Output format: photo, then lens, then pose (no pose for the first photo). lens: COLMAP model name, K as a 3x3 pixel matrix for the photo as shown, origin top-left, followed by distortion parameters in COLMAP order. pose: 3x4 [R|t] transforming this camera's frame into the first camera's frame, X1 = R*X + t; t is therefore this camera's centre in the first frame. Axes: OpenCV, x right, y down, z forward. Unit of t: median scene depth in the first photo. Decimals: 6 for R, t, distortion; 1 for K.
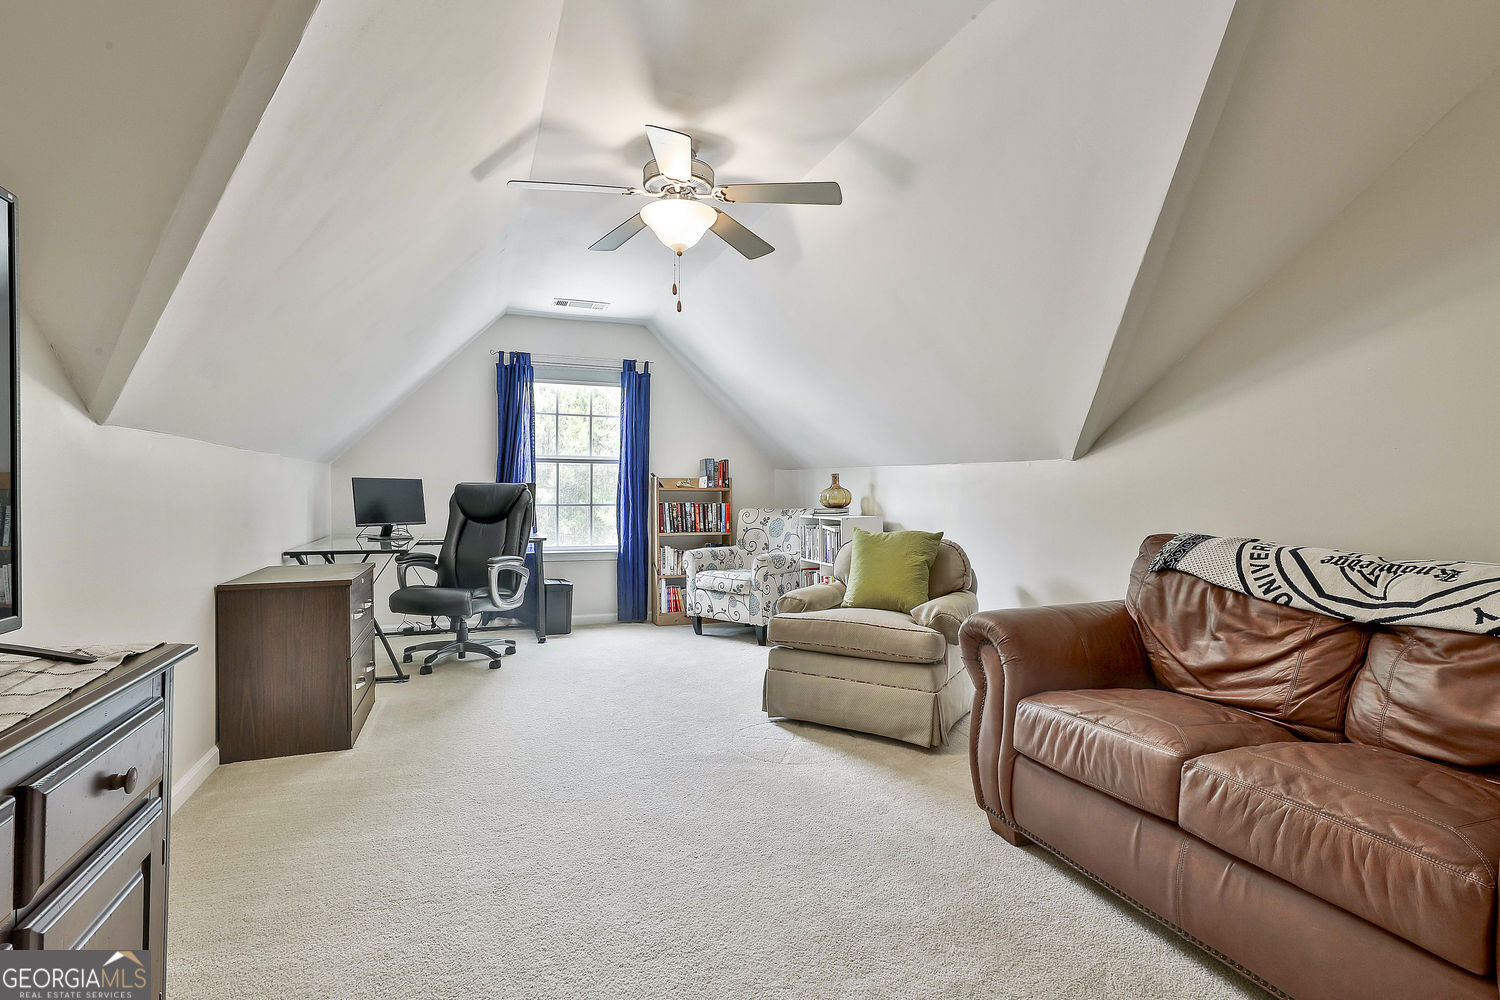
lens RADIAL K [[729.9, 0, 746.1], [0, 729.9, 498.4], [0, 0, 1]] dist [-0.002286, 0.003188]
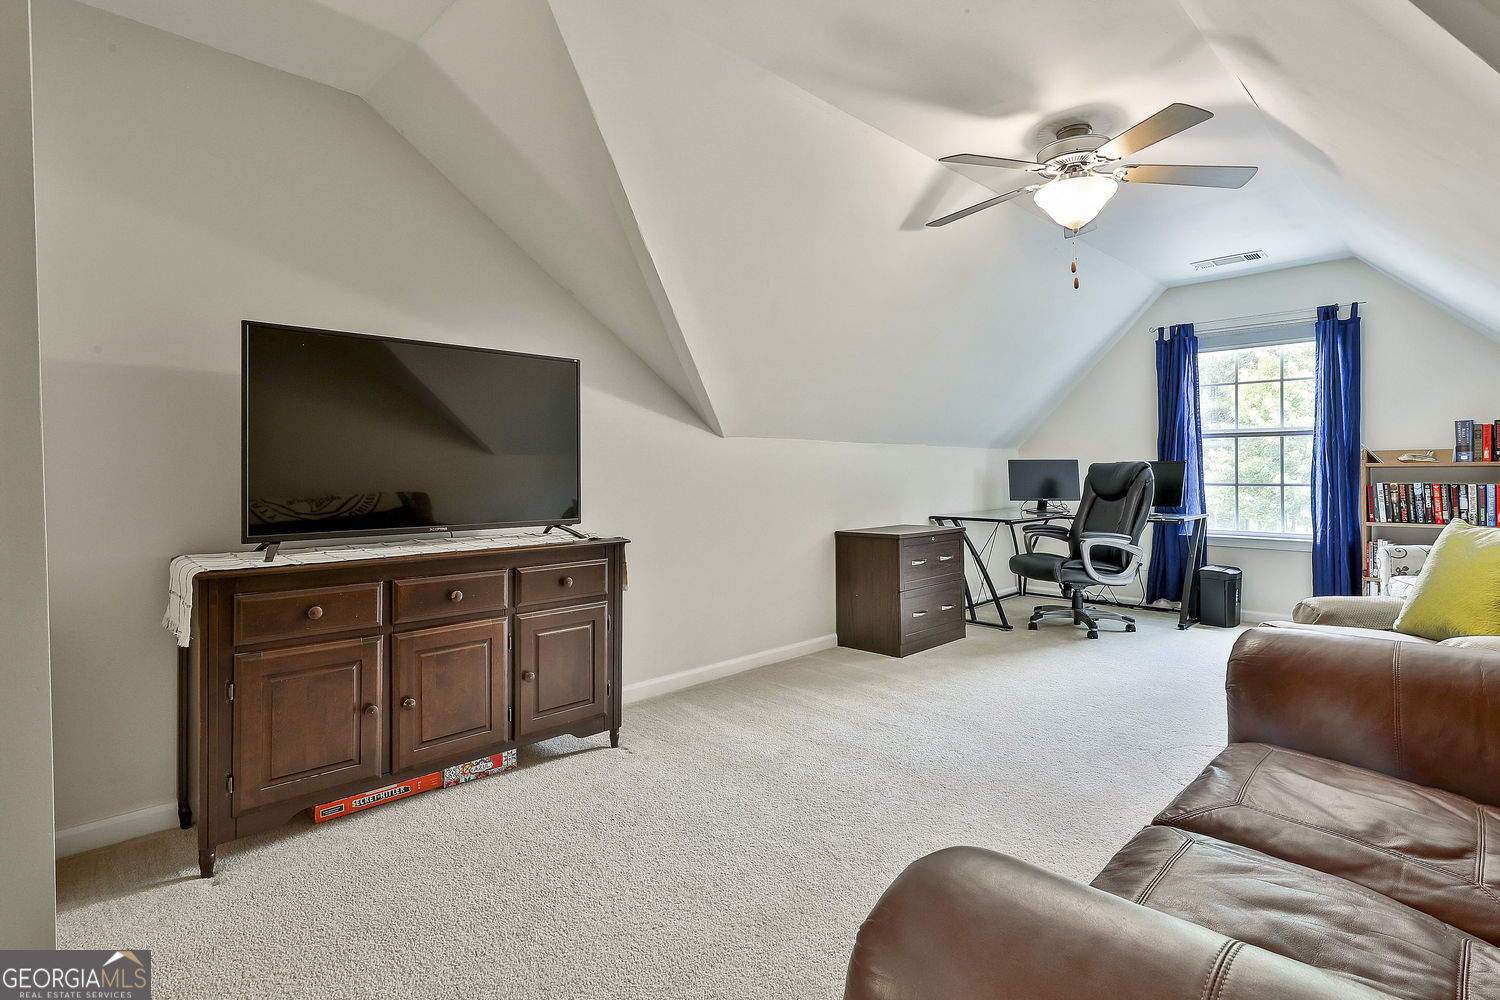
lens RADIAL K [[729.9, 0, 759.1], [0, 729.9, 465.2], [0, 0, 1]] dist [-0.002286, 0.003188]
pose [[0.419599, -0.015679, -0.907574, 0.320088], [-0.002703, 0.999825, -0.018522, 0.003458], [0.907706, 0.010225, 0.419483, 0.095623]]
